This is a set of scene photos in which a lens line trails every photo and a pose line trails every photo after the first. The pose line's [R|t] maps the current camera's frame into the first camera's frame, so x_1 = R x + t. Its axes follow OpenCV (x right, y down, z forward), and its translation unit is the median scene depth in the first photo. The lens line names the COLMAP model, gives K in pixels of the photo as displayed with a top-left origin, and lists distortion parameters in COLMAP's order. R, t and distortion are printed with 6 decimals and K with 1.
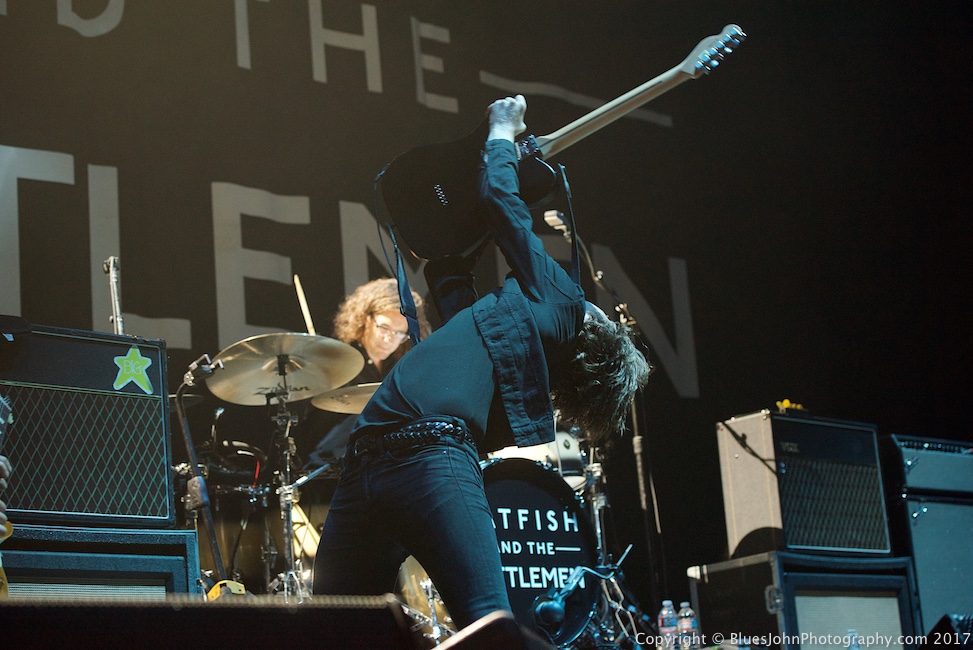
lens RADIAL K [[2014.1, 0, 487.6], [0, 2014.1, 327.4], [0, 0, 1]] dist [0.009969, 0.000000]
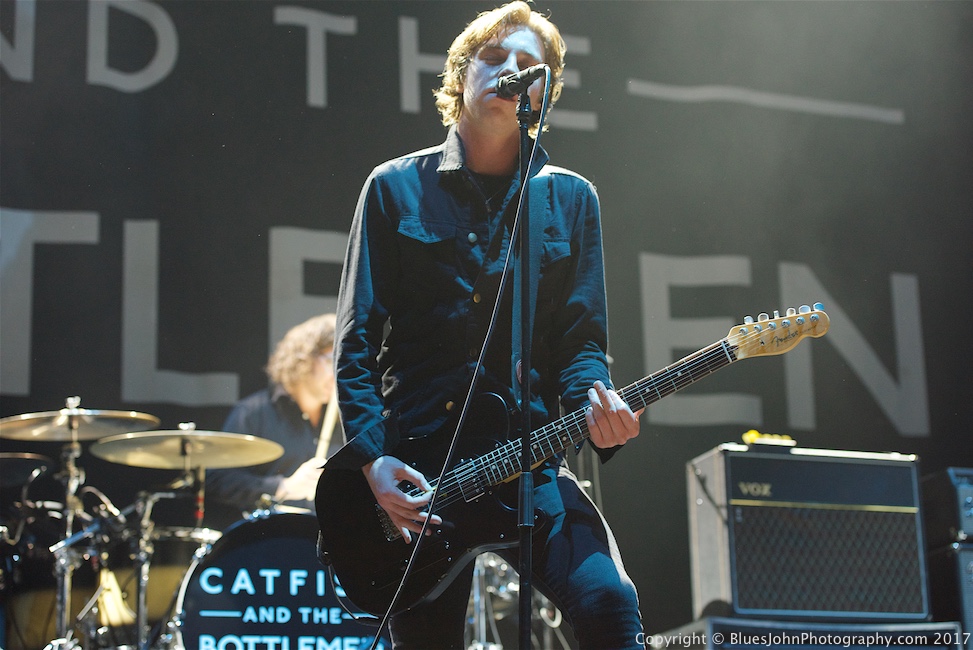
lens RADIAL K [[2014.1, 0, 481.1], [0, 2014.1, 325.3], [0, 0, 1]] dist [0.009969, 0.000000]
pose [[0.907384, -0.064967, -0.415251, 0.454794], [0.051739, 0.997733, -0.043039, 0.025596], [0.417106, 0.017568, 0.908688, 0.236983]]
